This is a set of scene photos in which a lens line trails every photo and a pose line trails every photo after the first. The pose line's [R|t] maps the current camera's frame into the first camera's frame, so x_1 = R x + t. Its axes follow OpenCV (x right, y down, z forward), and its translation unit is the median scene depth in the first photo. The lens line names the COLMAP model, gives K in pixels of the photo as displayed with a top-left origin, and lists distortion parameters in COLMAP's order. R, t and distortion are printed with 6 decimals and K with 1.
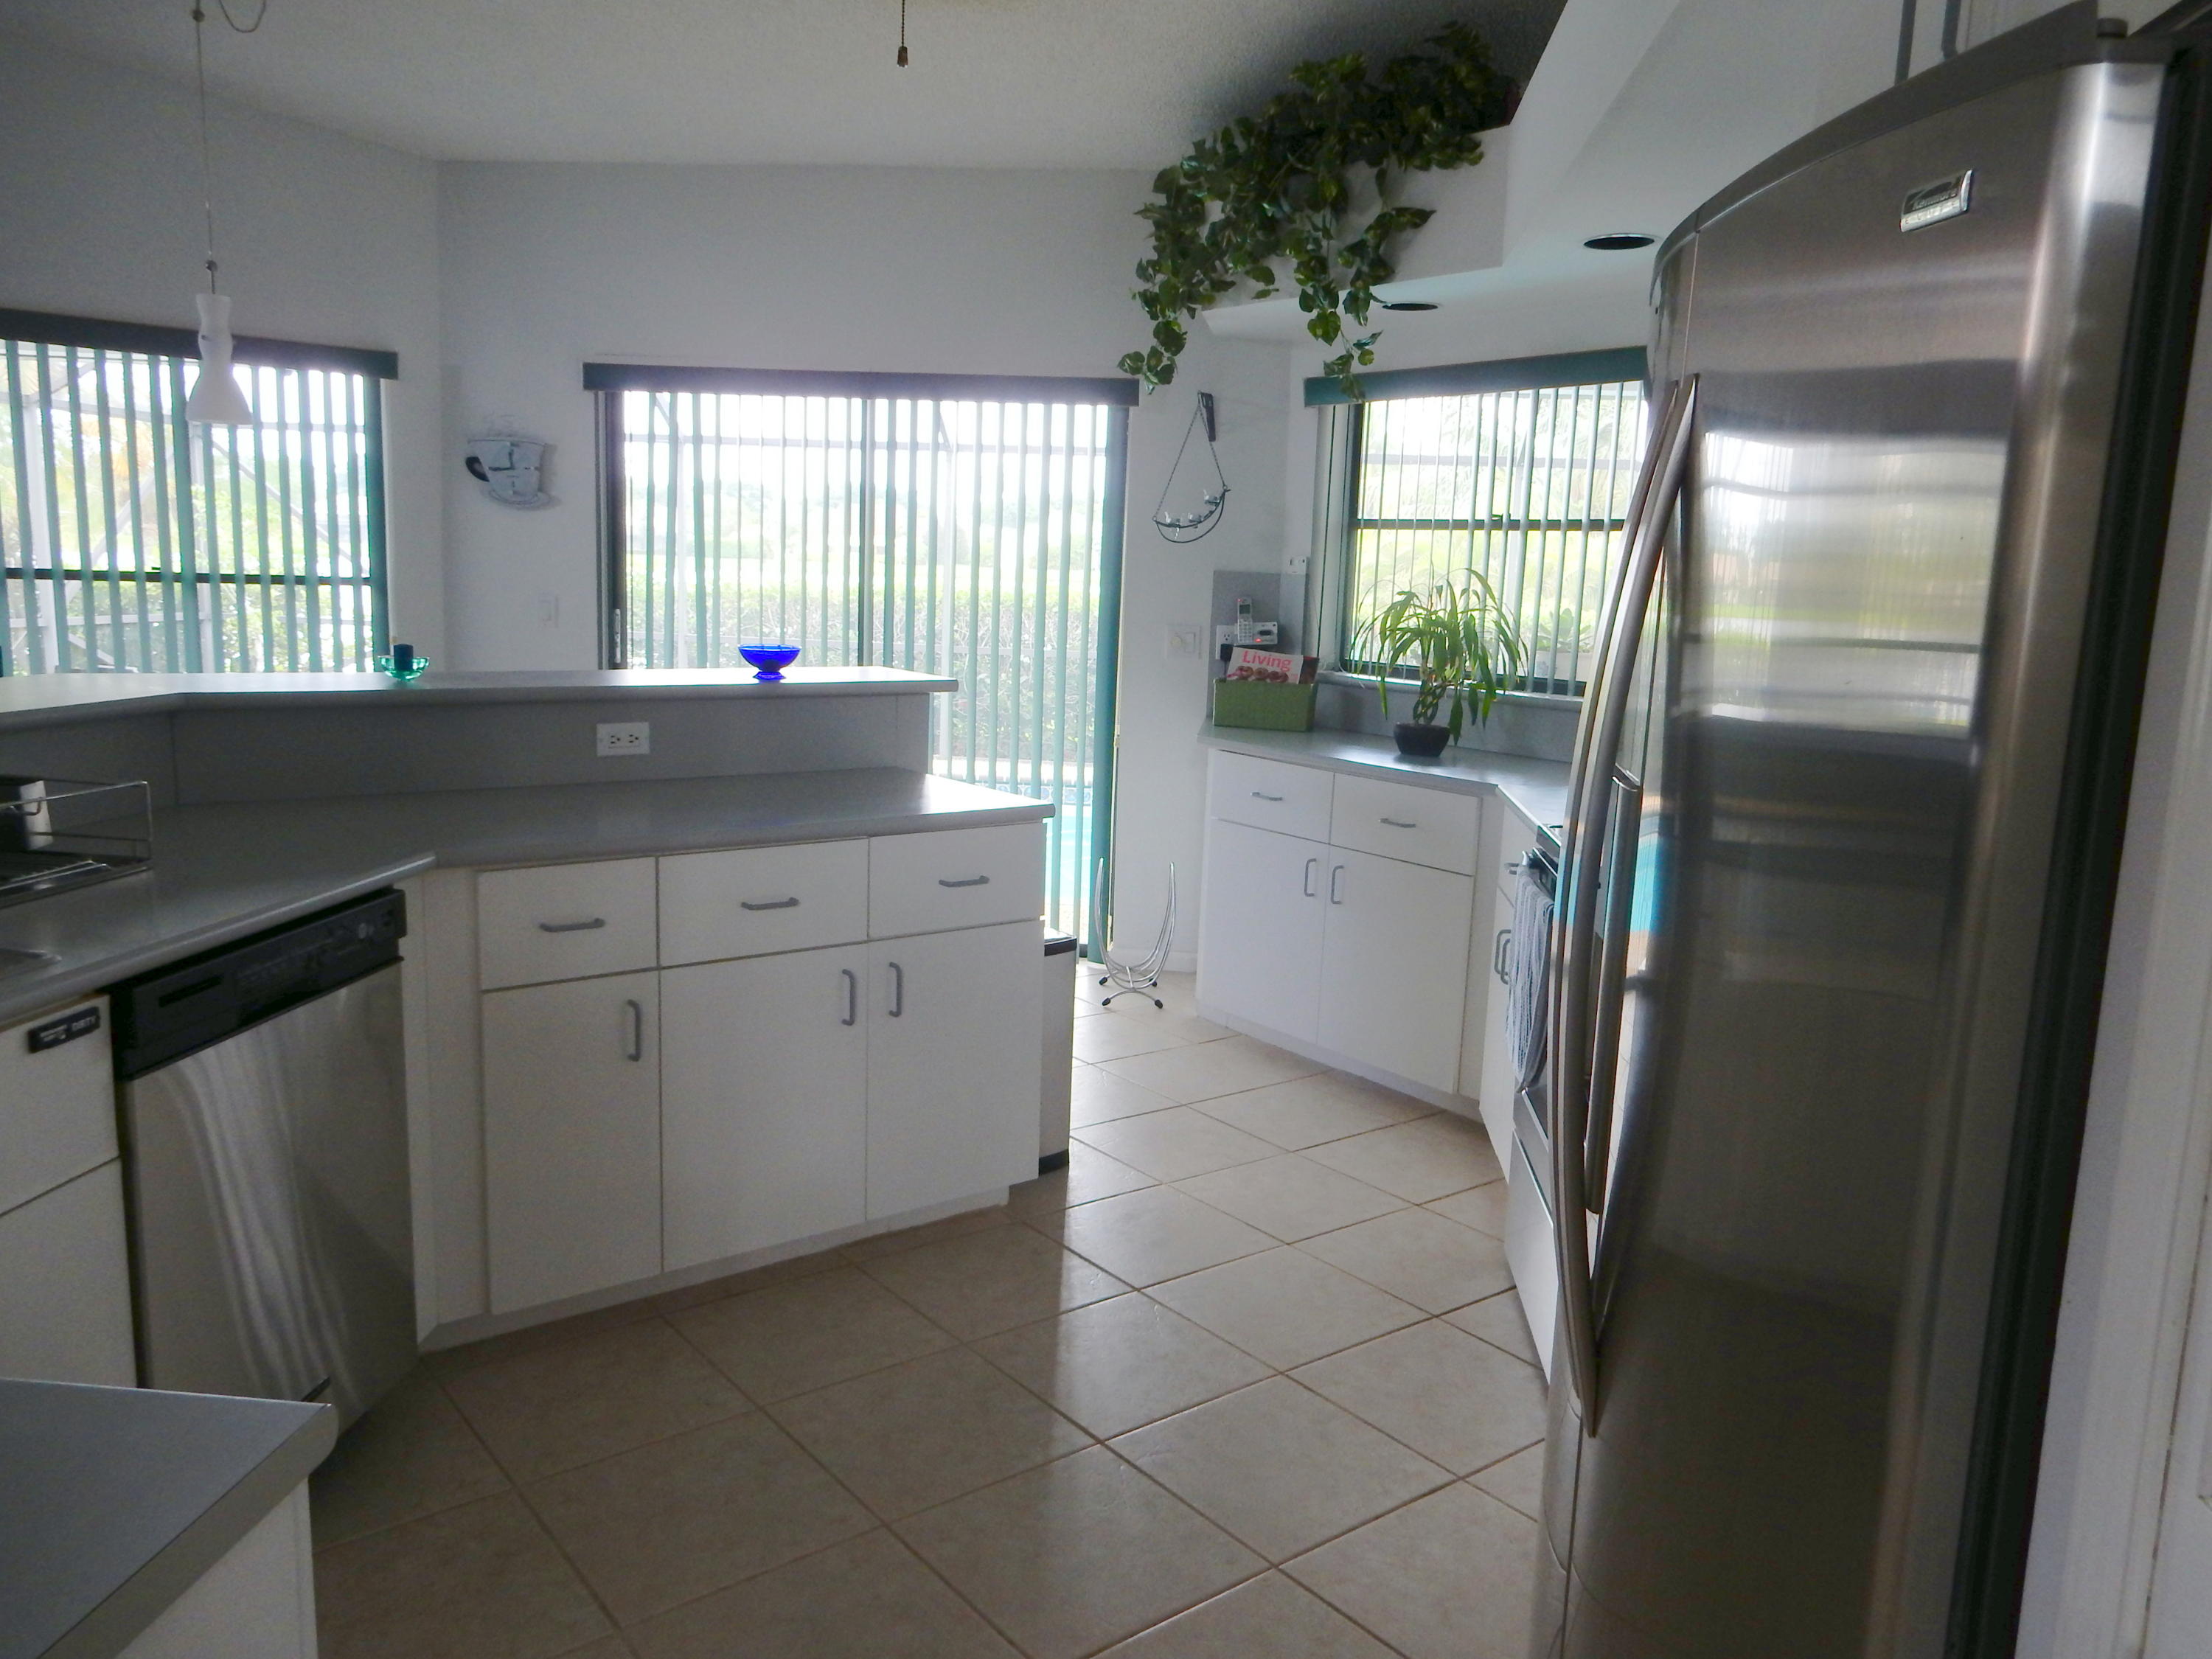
lens RADIAL K [[1632.4, 0, 1115.3], [0, 1632.4, 843.9], [0, 0, 1]] dist [-0.000639, 0.006160]
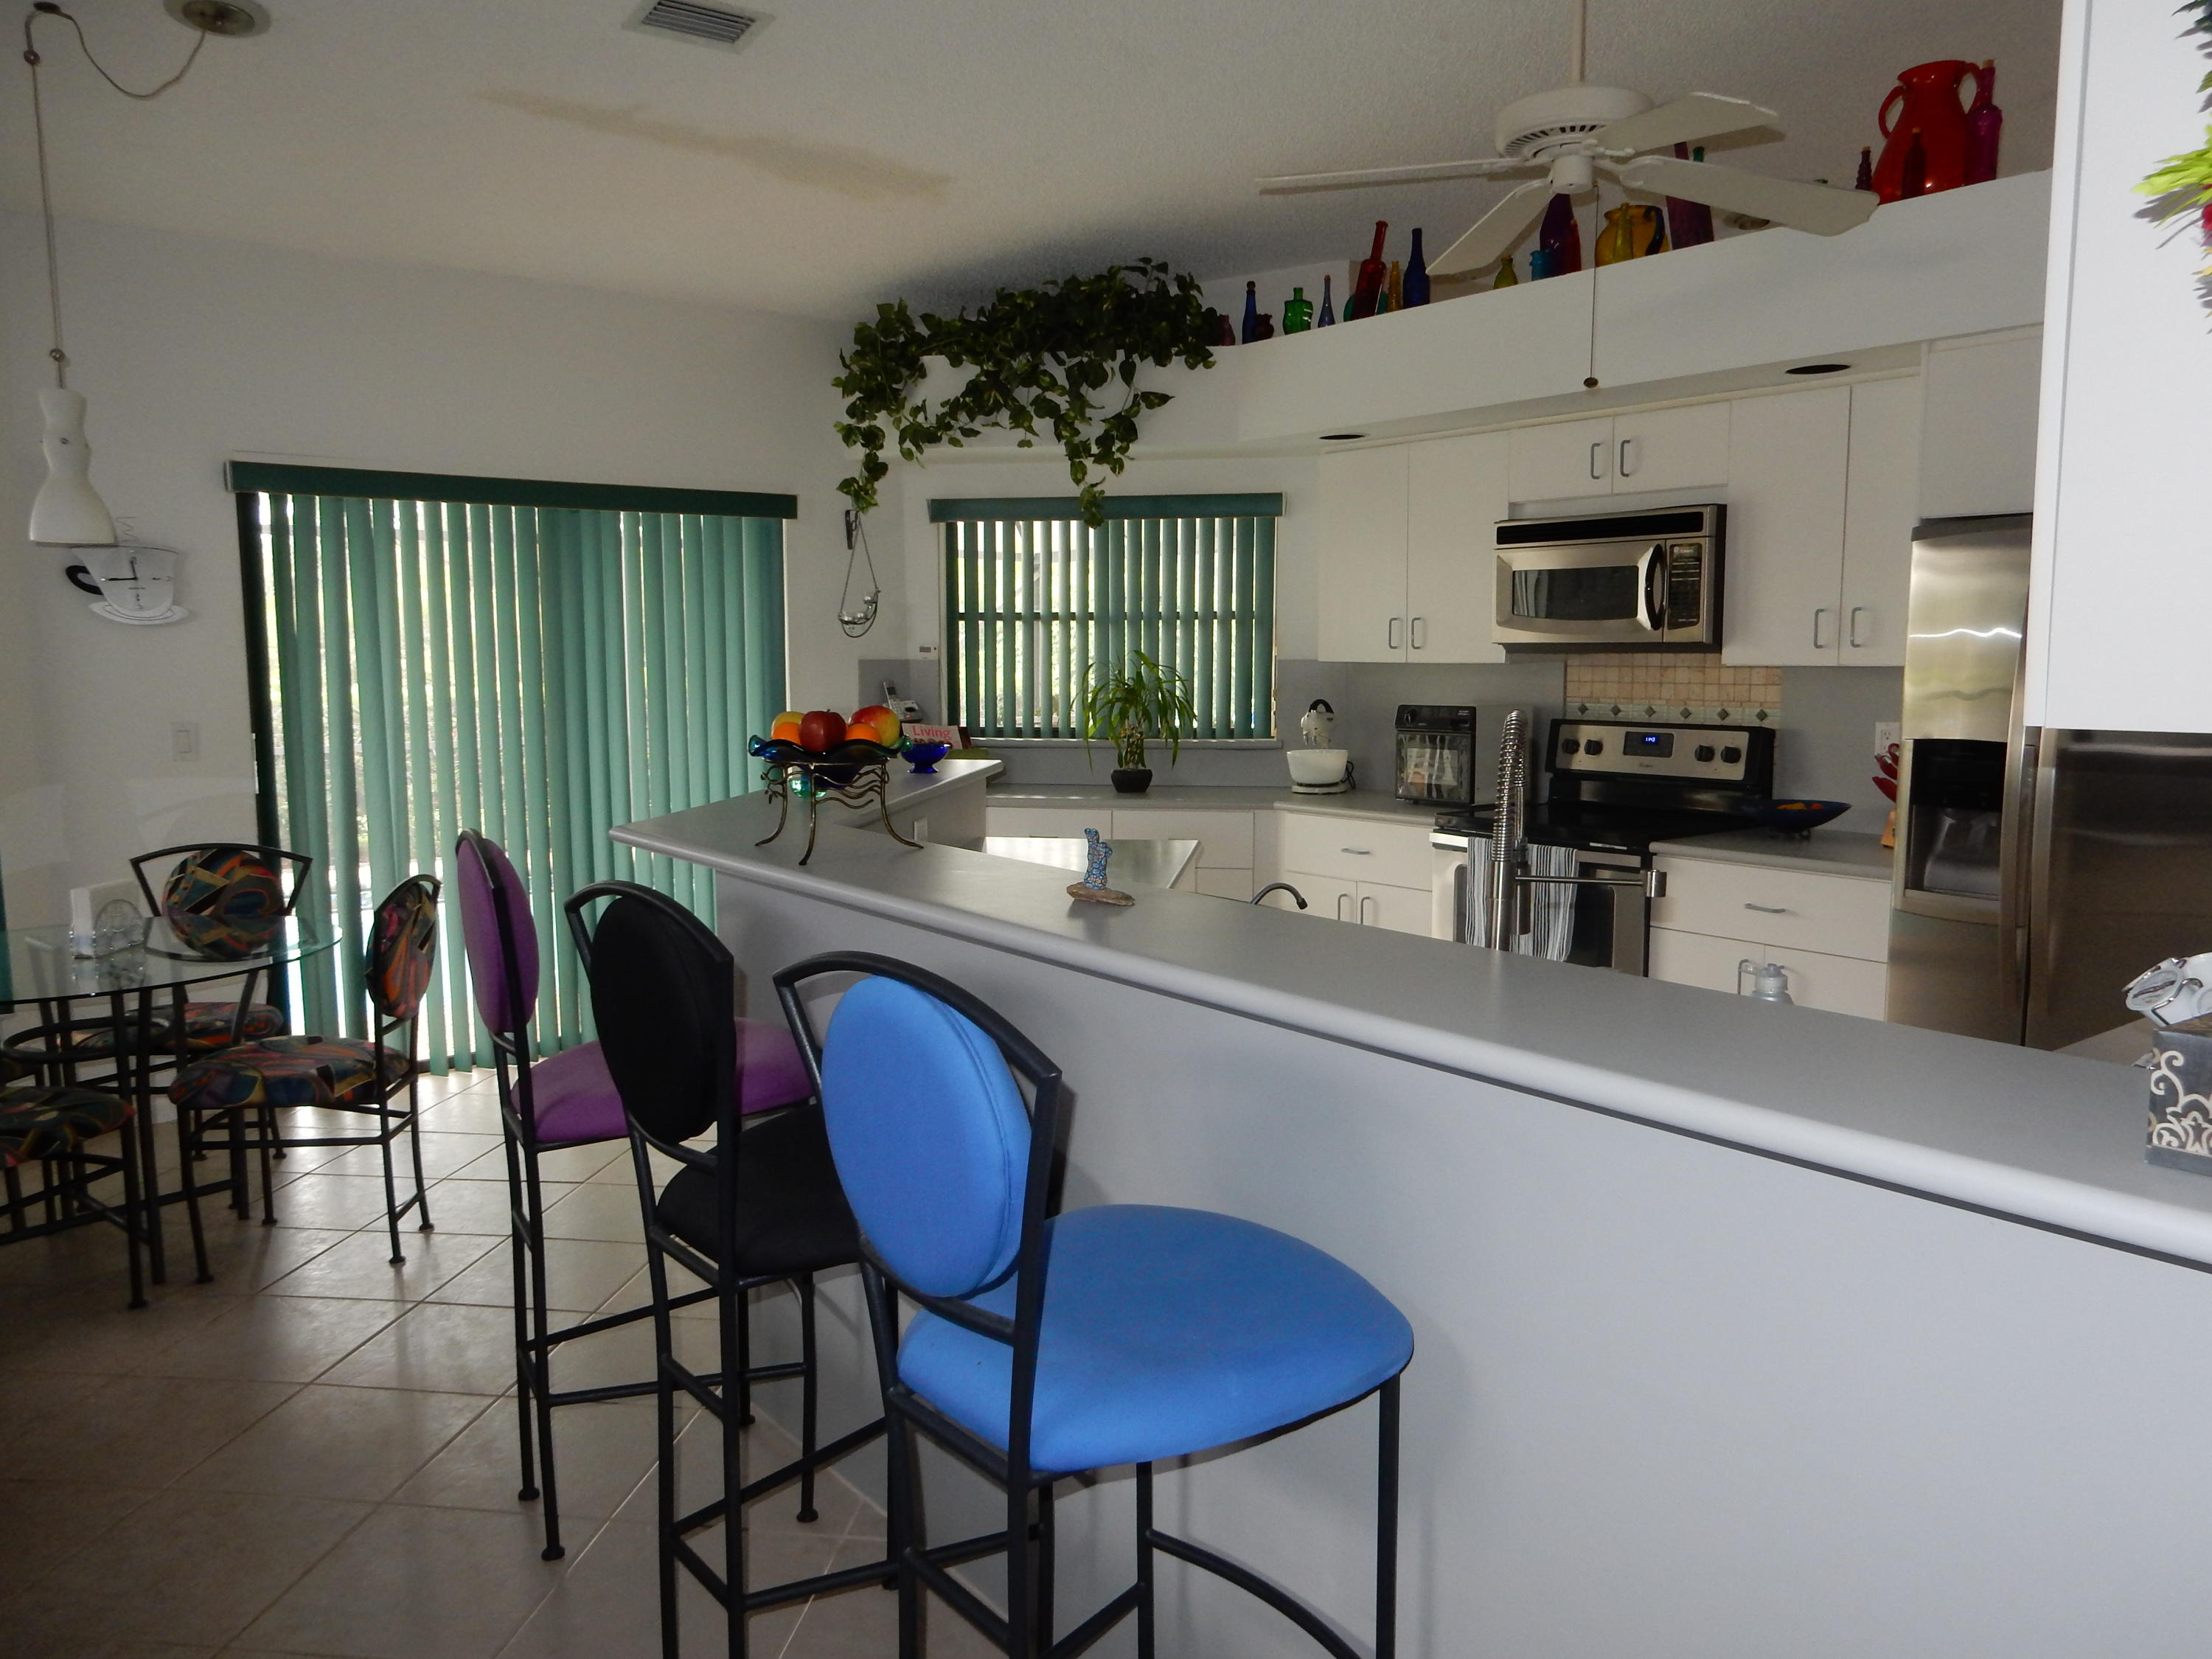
lens RADIAL K [[1632.4, 0, 1101.2], [0, 1632.4, 846.8], [0, 0, 1]] dist [-0.000639, 0.006160]
pose [[0.724516, -0.124832, 0.677860, -0.755368], [0.144986, 0.989060, 0.027177, -0.051083], [-0.673837, 0.078590, 0.734689, 0.048553]]
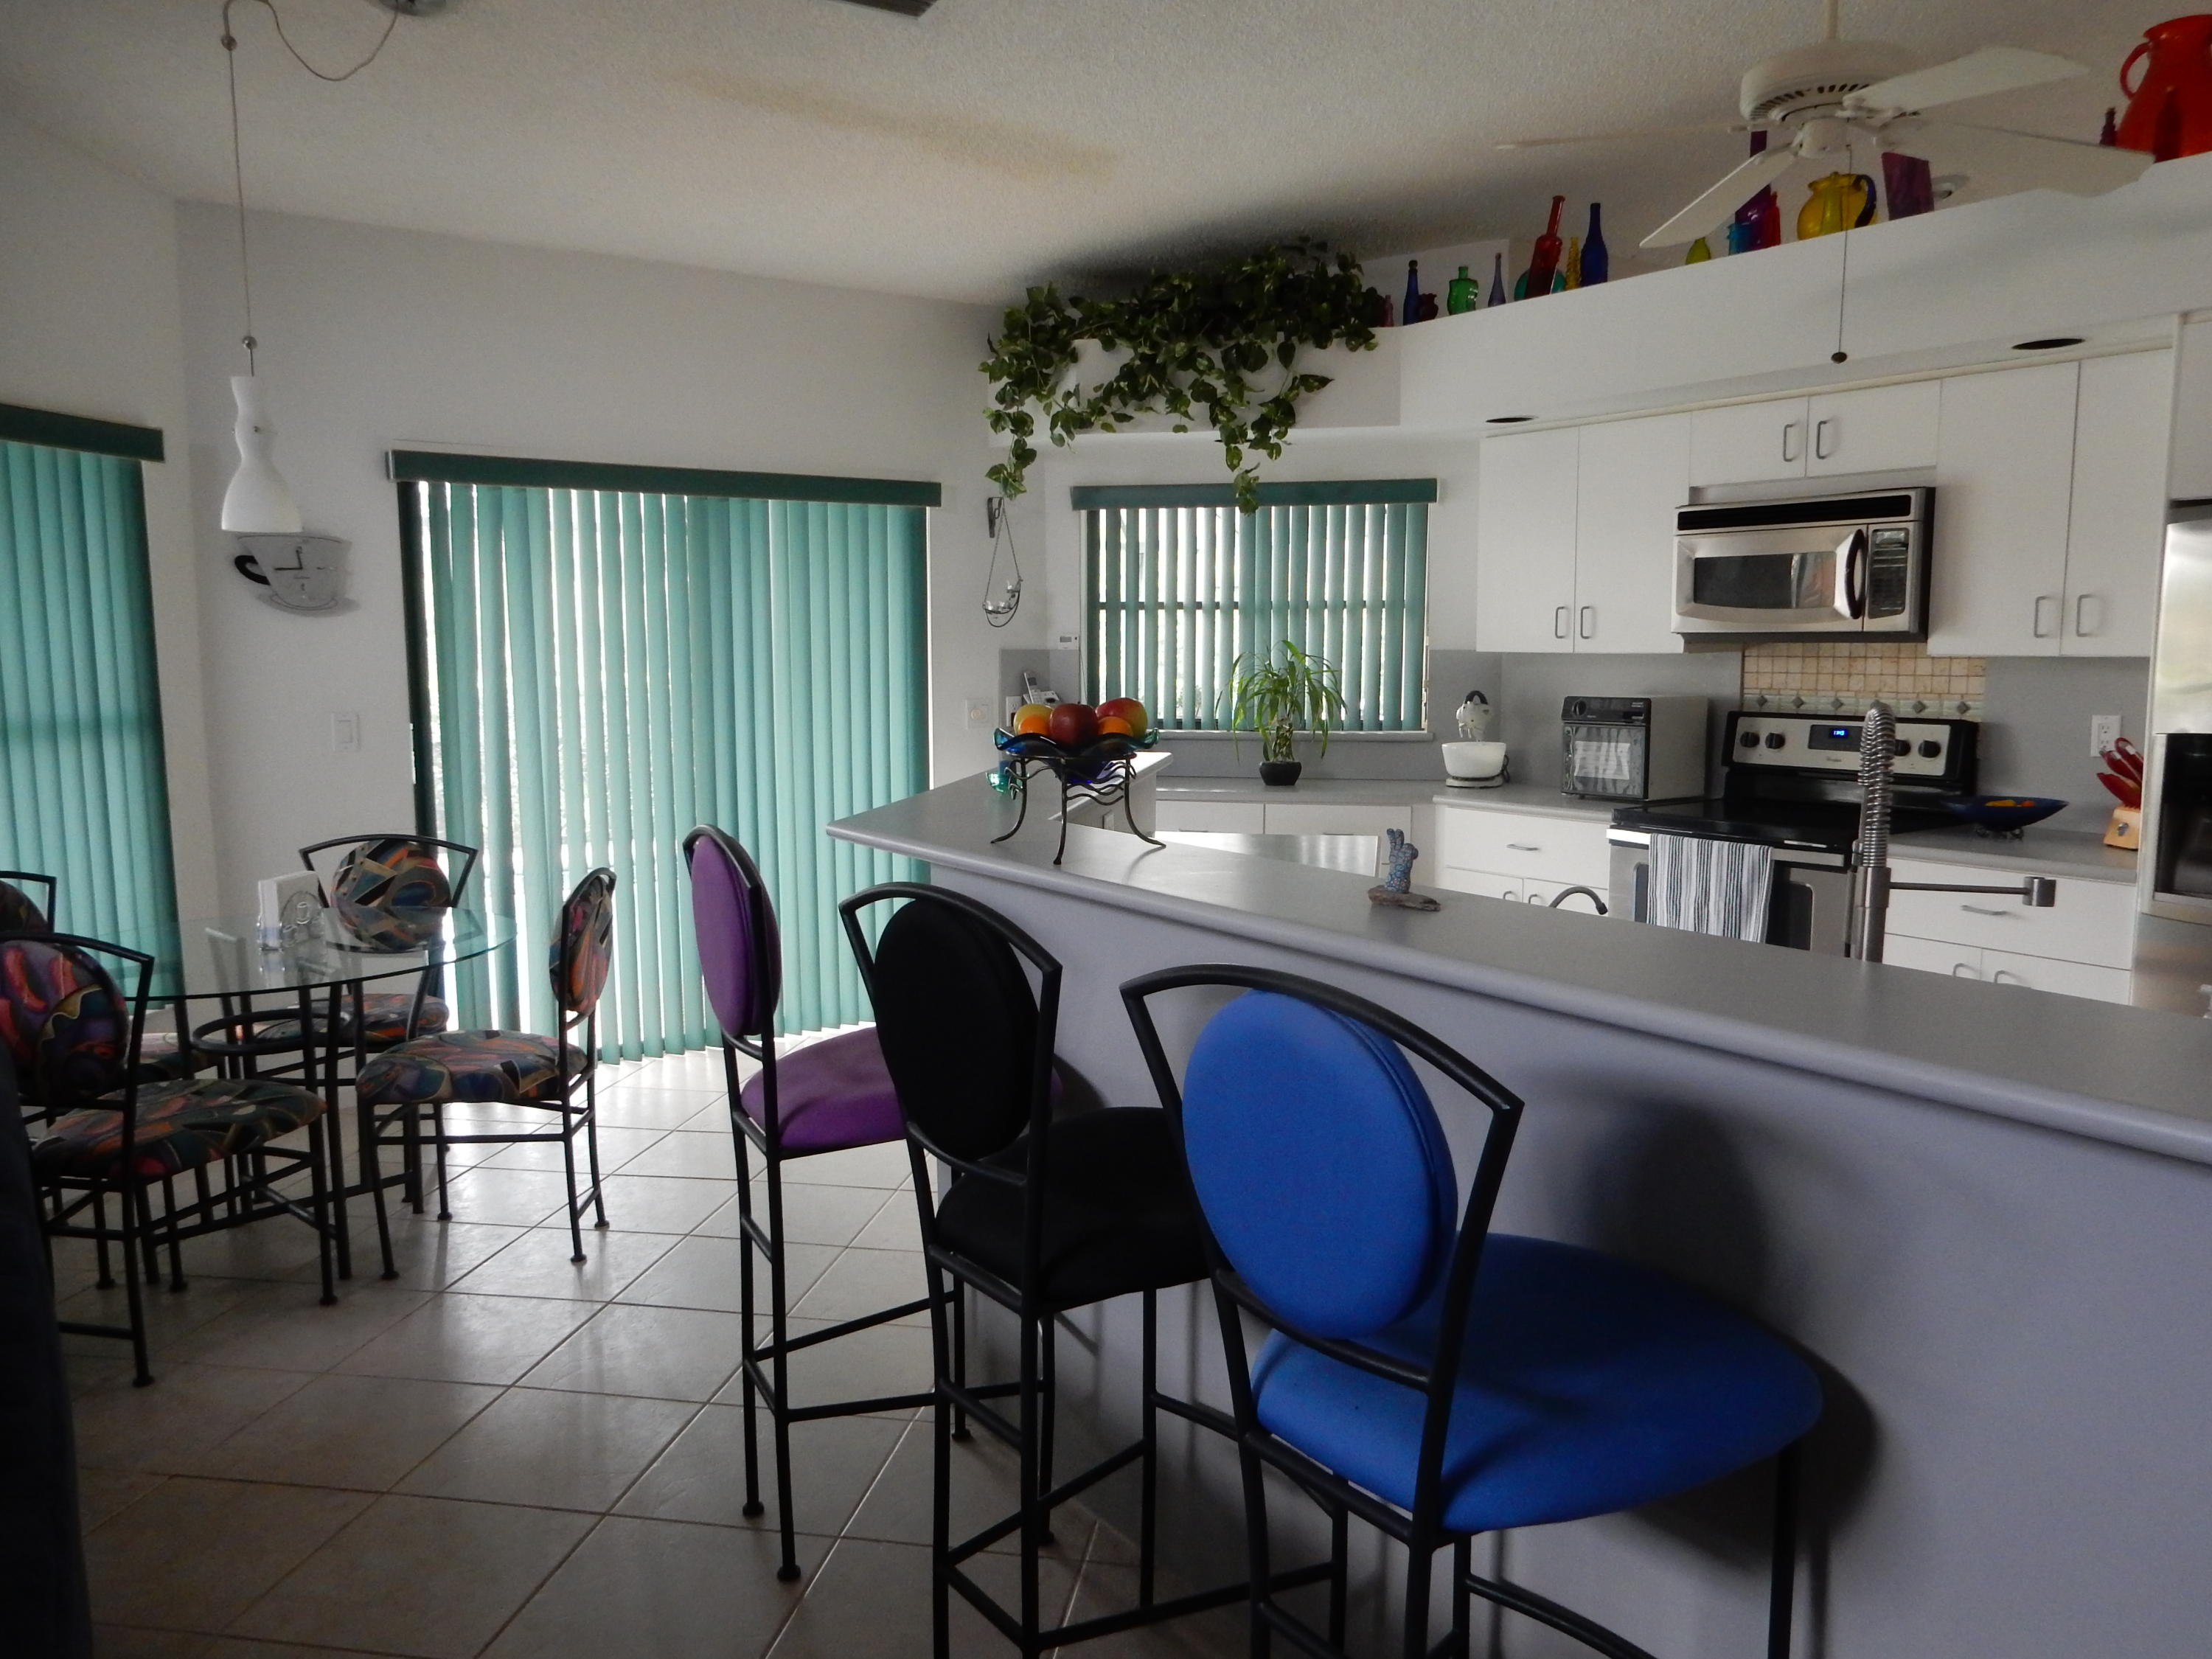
lens RADIAL K [[1632.4, 0, 1099.8], [0, 1632.4, 844.9], [0, 0, 1]] dist [-0.000639, 0.006160]
pose [[0.751491, -0.124280, 0.647932, -0.788137], [0.141223, 0.989636, 0.026029, -0.062795], [-0.644451, 0.071942, 0.761254, 0.112774]]
